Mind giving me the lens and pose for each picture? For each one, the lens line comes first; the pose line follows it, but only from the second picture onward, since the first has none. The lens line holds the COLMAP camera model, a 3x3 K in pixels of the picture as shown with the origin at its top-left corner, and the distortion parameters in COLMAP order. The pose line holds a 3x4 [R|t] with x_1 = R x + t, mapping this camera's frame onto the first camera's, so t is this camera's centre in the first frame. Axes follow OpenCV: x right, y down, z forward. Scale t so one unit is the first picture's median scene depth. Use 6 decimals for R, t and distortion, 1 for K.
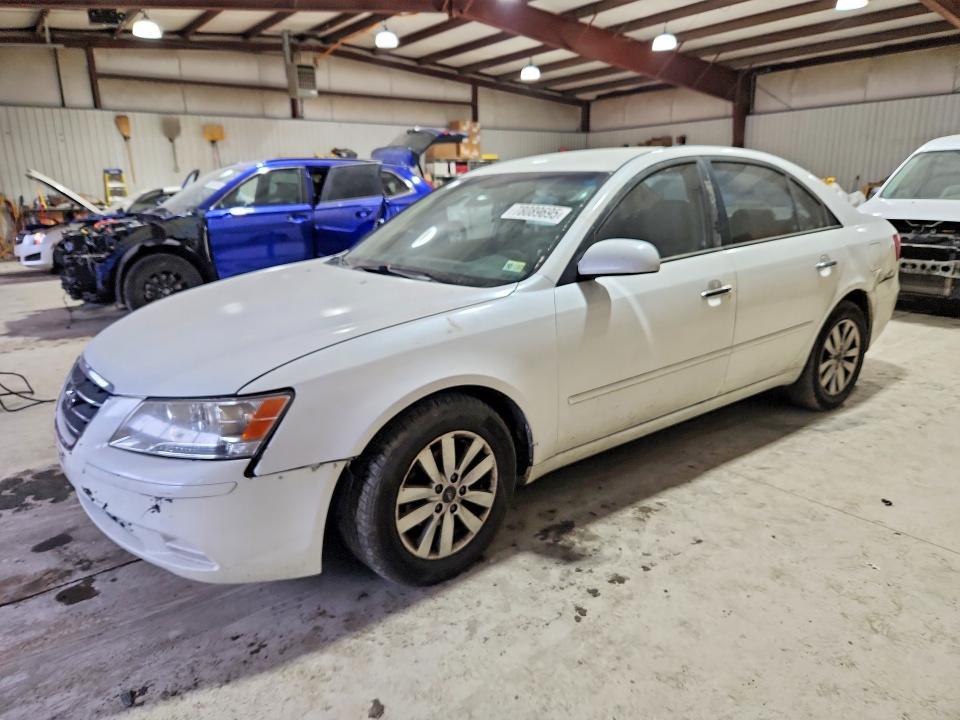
lens RADIAL K [[647.2, 0, 480.0], [0, 647.2, 360.0], [0, 0, 1]] dist [0.062855, -0.067846]
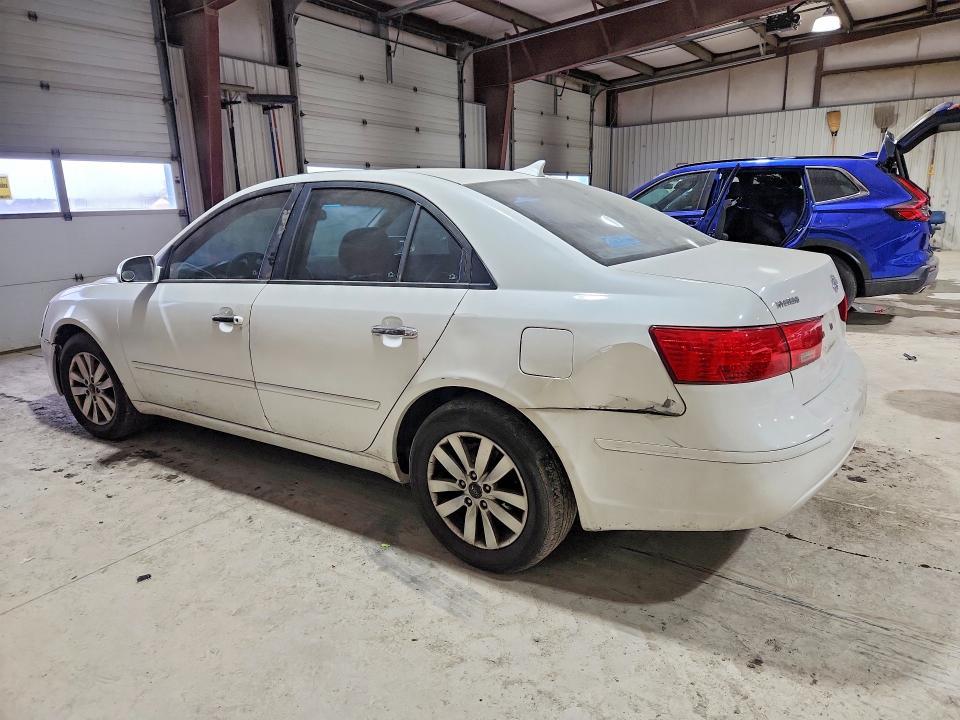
lens RADIAL K [[643.5, 0, 480.0], [0, 643.5, 360.0], [0, 0, 1]] dist [0.074583, -0.067729]
pose [[0.320391, 0.239119, -0.916609, 1.514782], [-0.222921, 0.959474, 0.172382, -0.322928], [0.920682, 0.149101, 0.360711, 1.058976]]
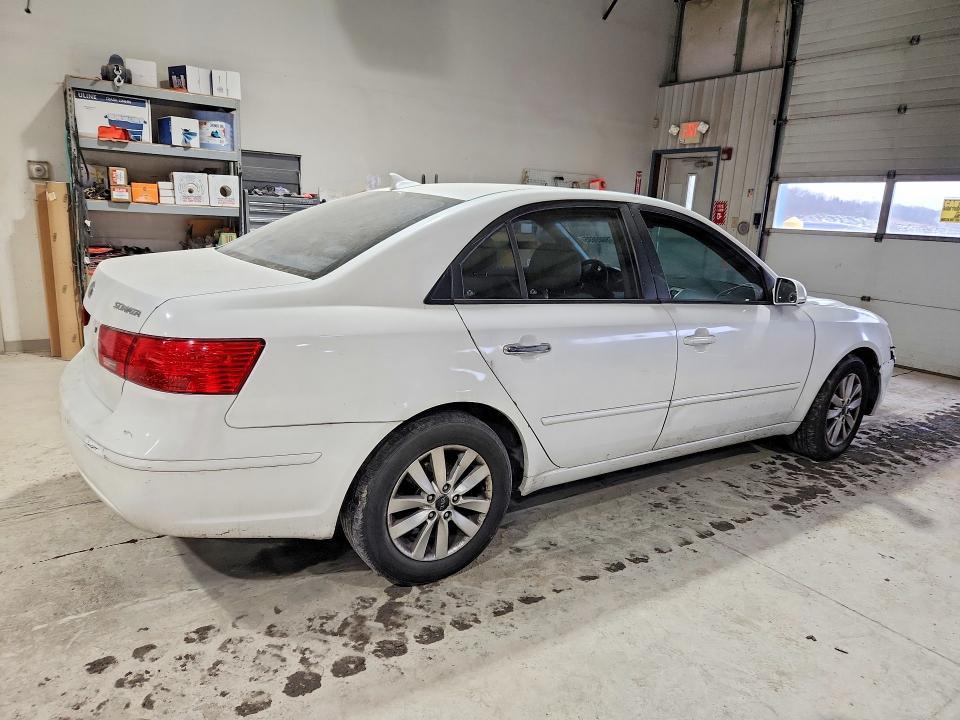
lens RADIAL K [[643.5, 0, 480.0], [0, 643.5, 360.0], [0, 0, 1]] dist [0.074583, -0.067729]
pose [[-0.997718, -0.042855, 0.052180, 0.291640], [-0.013310, 0.882439, 0.470239, -0.708020], [-0.066198, 0.468471, -0.880995, 2.556633]]
